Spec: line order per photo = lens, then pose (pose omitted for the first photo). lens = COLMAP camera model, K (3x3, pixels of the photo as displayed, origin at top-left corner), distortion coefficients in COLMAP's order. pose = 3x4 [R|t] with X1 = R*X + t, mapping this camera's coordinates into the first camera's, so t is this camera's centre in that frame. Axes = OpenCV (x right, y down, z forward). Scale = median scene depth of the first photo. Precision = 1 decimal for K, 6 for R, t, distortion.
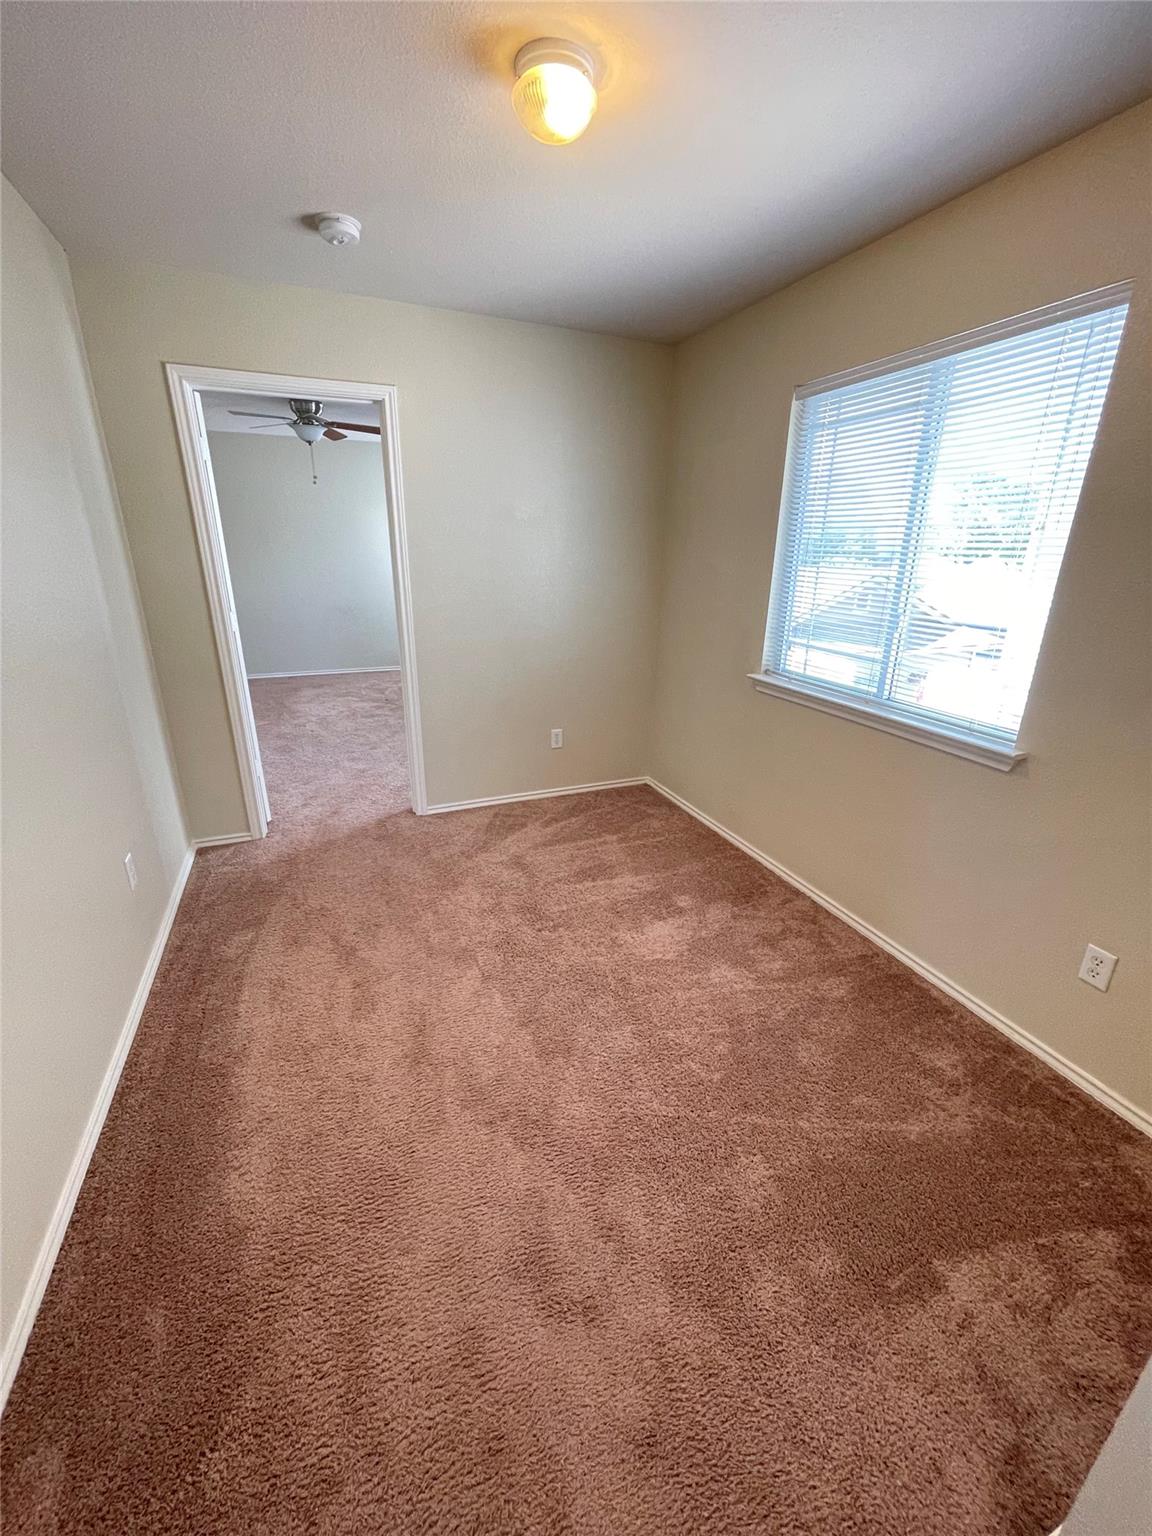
lens RADIAL K [[625.4, 0, 584.4], [0, 625.4, 777.3], [0, 0, 1]] dist [-0.003435, -0.001874]
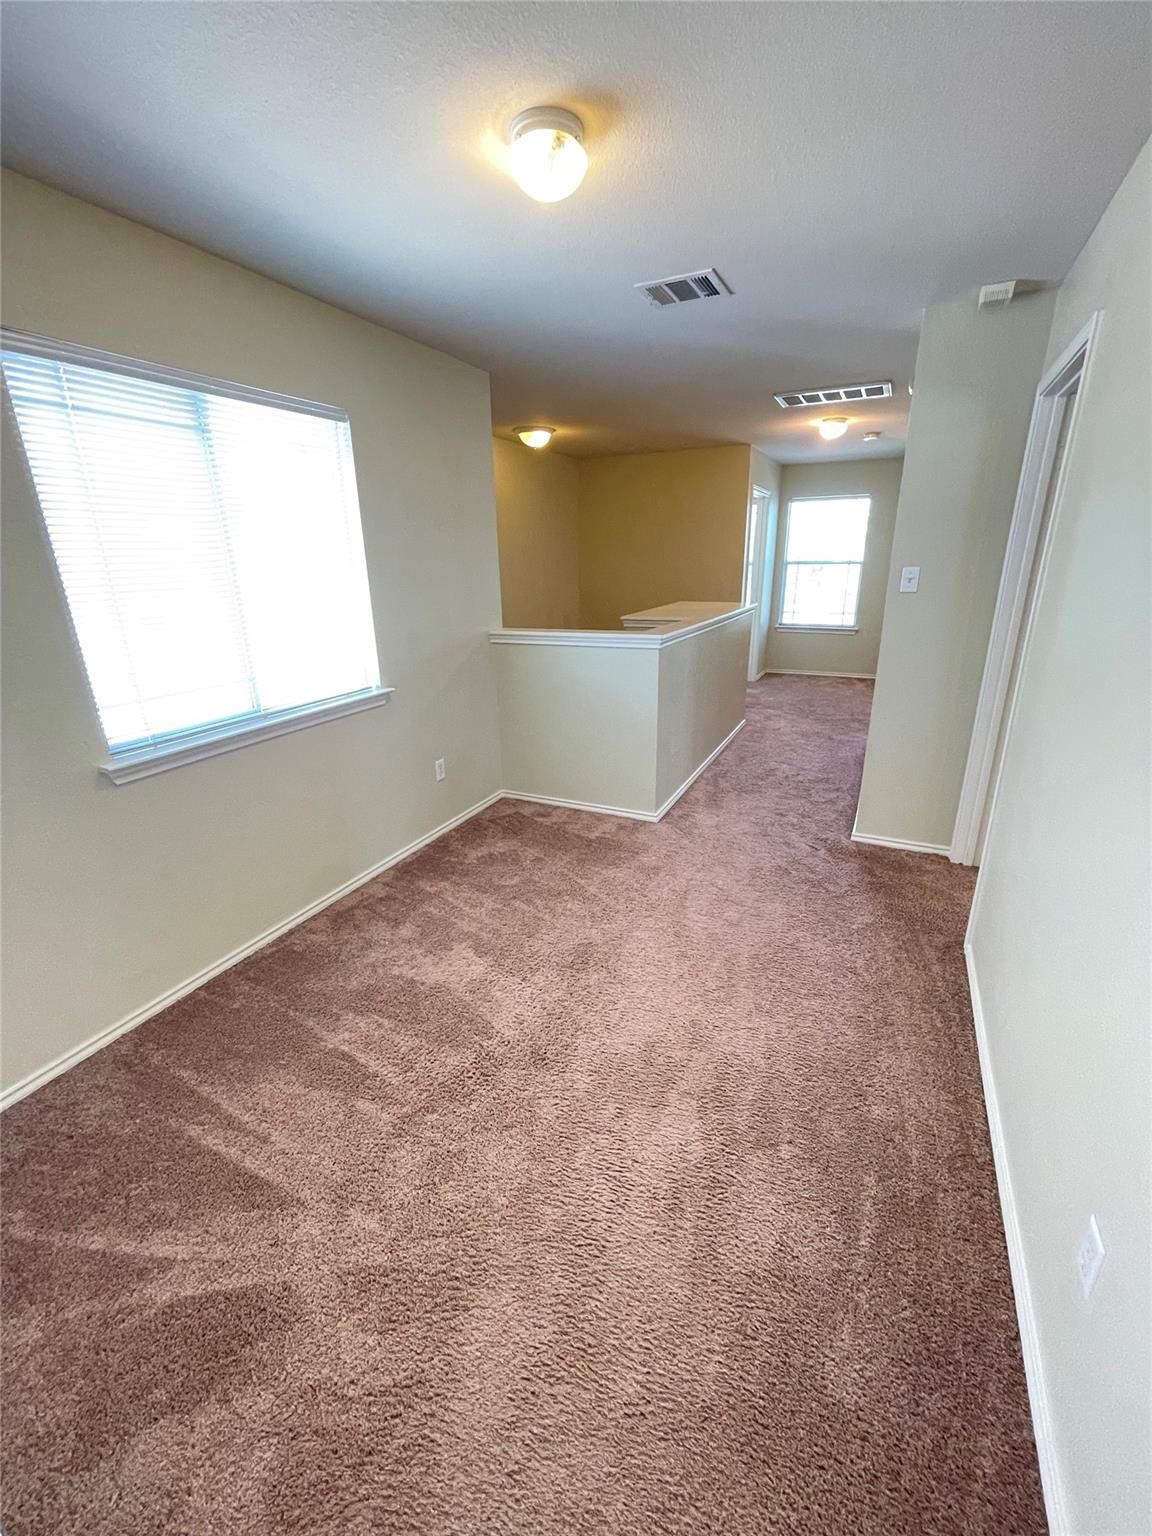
lens RADIAL K [[625.4, 0, 577.1], [0, 625.4, 767.9], [0, 0, 1]] dist [-0.003435, -0.001874]
pose [[-0.657953, -0.252070, 0.709619, -0.607108], [0.262829, 0.806194, 0.530068, -0.443787], [-0.705705, 0.535268, -0.464186, 1.112273]]
